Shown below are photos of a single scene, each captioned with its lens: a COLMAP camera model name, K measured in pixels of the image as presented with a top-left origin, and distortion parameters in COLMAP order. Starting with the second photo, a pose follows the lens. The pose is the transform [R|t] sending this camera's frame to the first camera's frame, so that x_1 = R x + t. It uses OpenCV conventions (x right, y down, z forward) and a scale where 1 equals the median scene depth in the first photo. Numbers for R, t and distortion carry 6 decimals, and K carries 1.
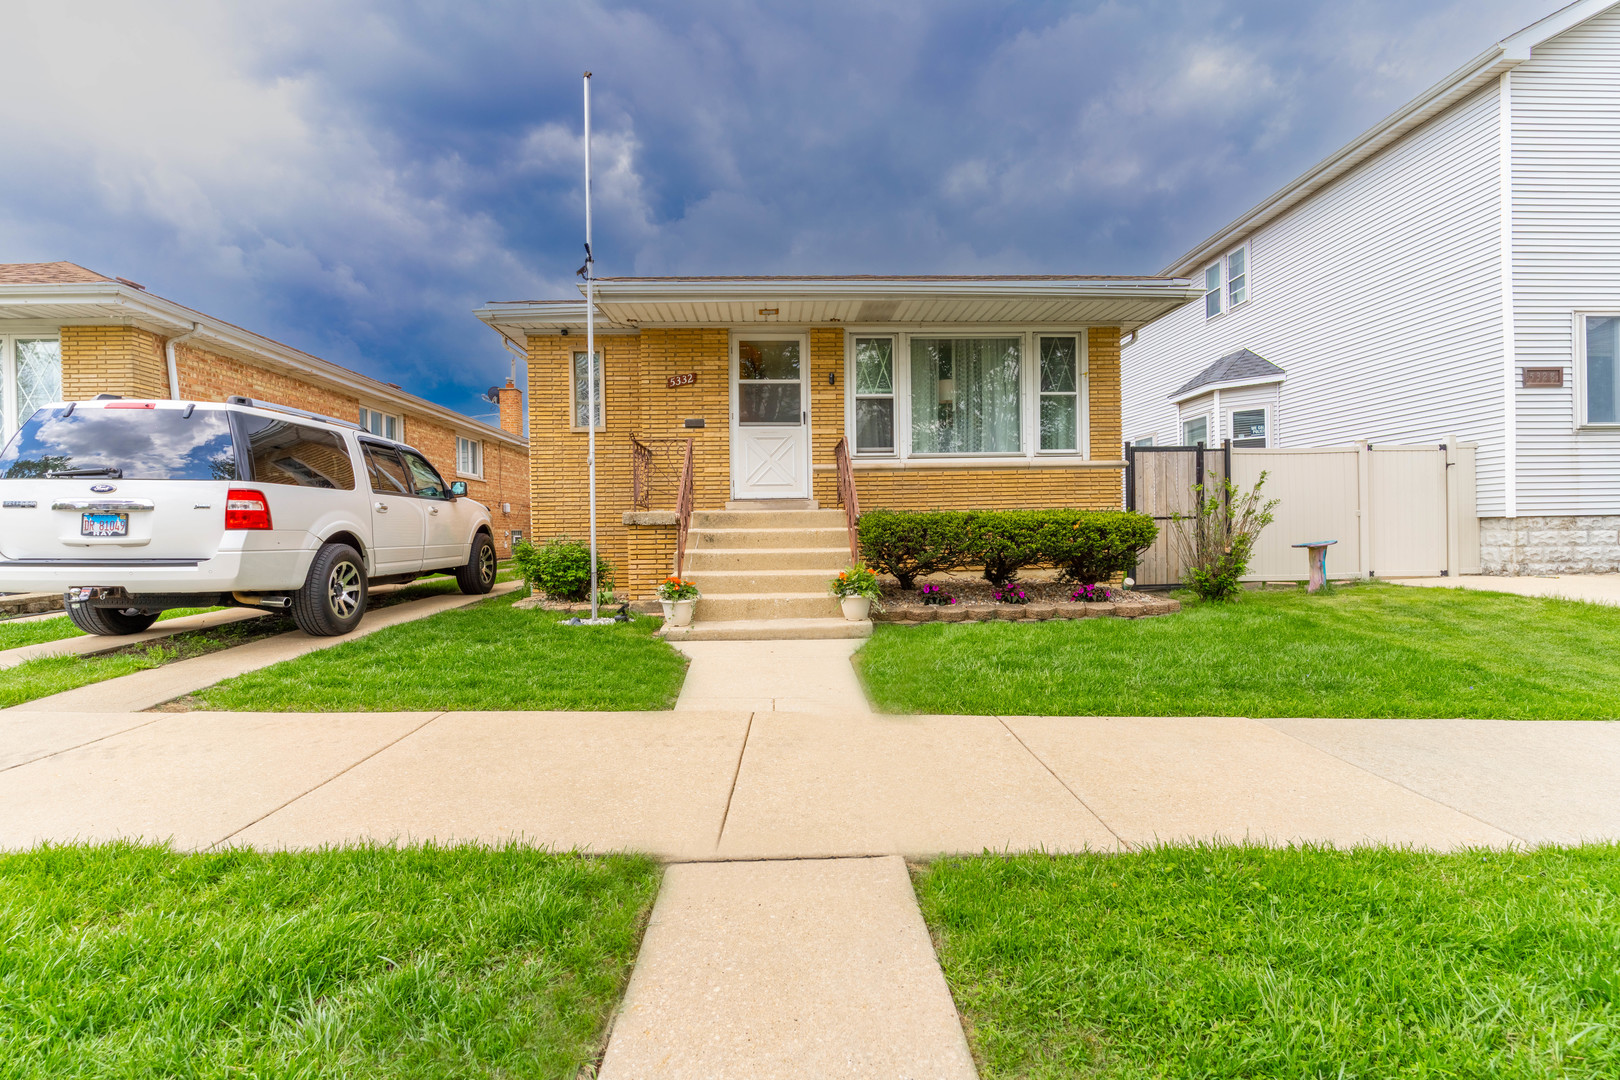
lens RADIAL K [[702.3, 0, 810.0], [0, 702.3, 540.0], [0, 0, 1]] dist [0.001442, 0.000228]
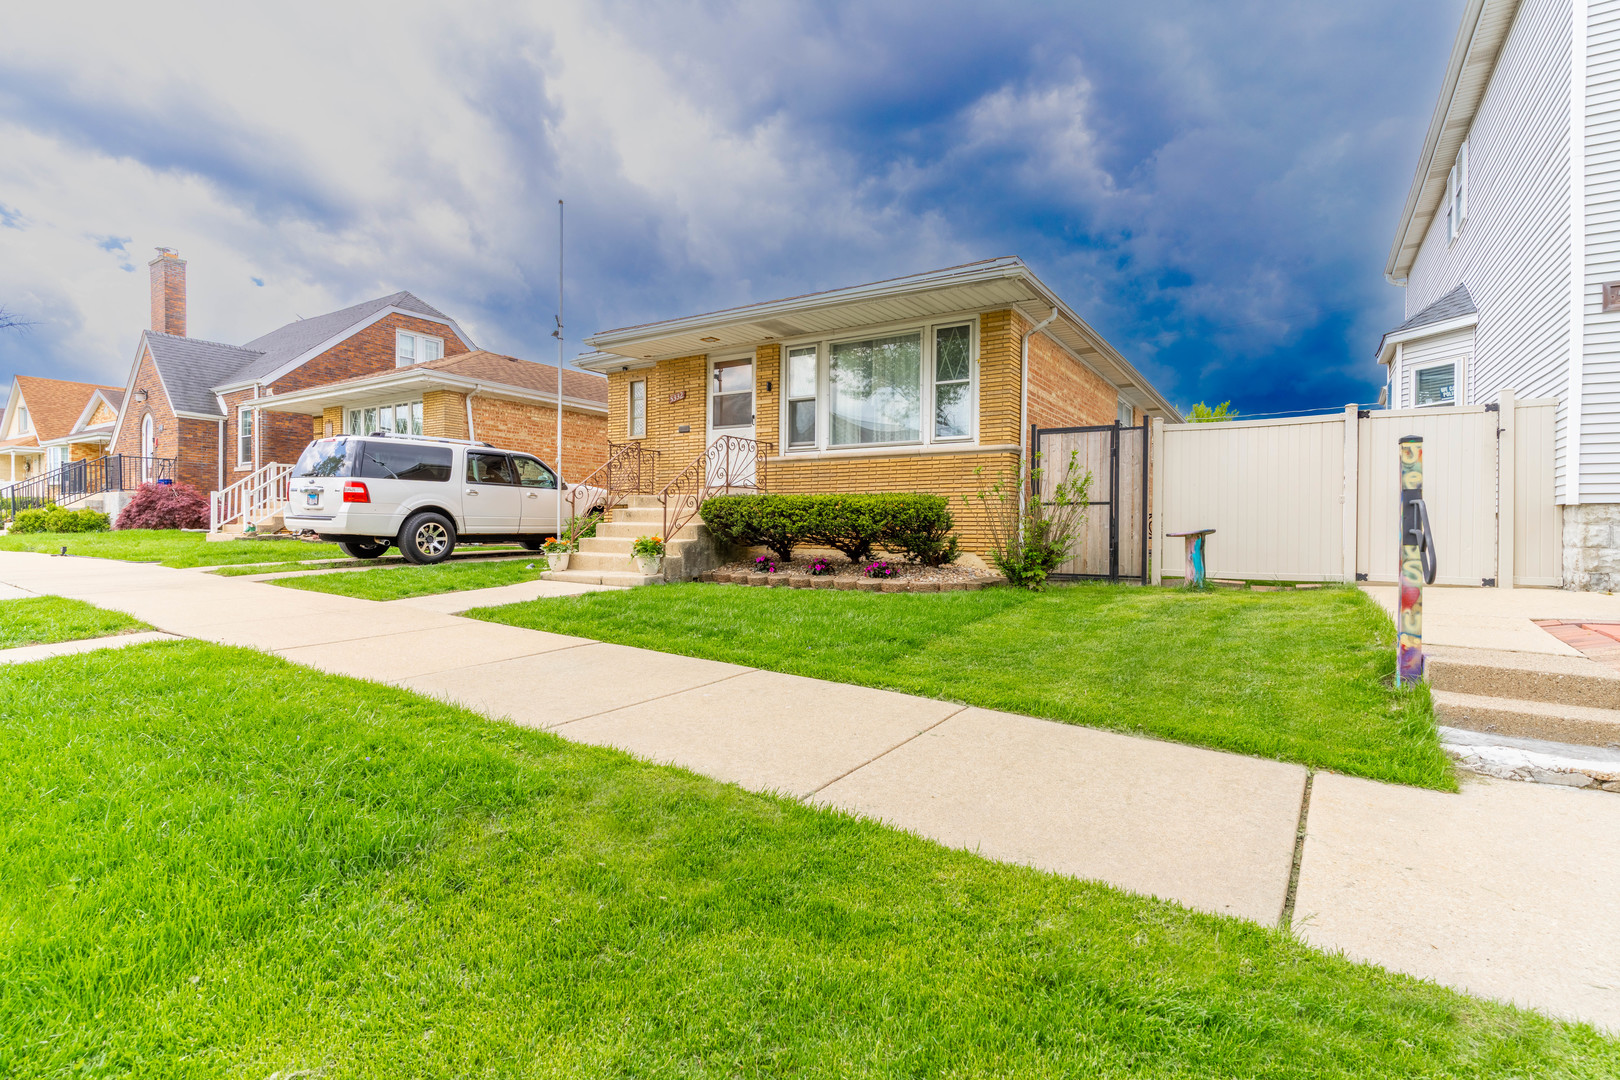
lens RADIAL K [[774.8, 0, 810.0], [0, 774.8, 540.0], [0, 0, 1]] dist [0.001215, -0.000369]
pose [[0.823039, 0.029528, -0.567216, 0.837957], [-0.030561, 0.999503, 0.007687, 0.019967], [0.567161, 0.011008, 0.823533, -0.046046]]
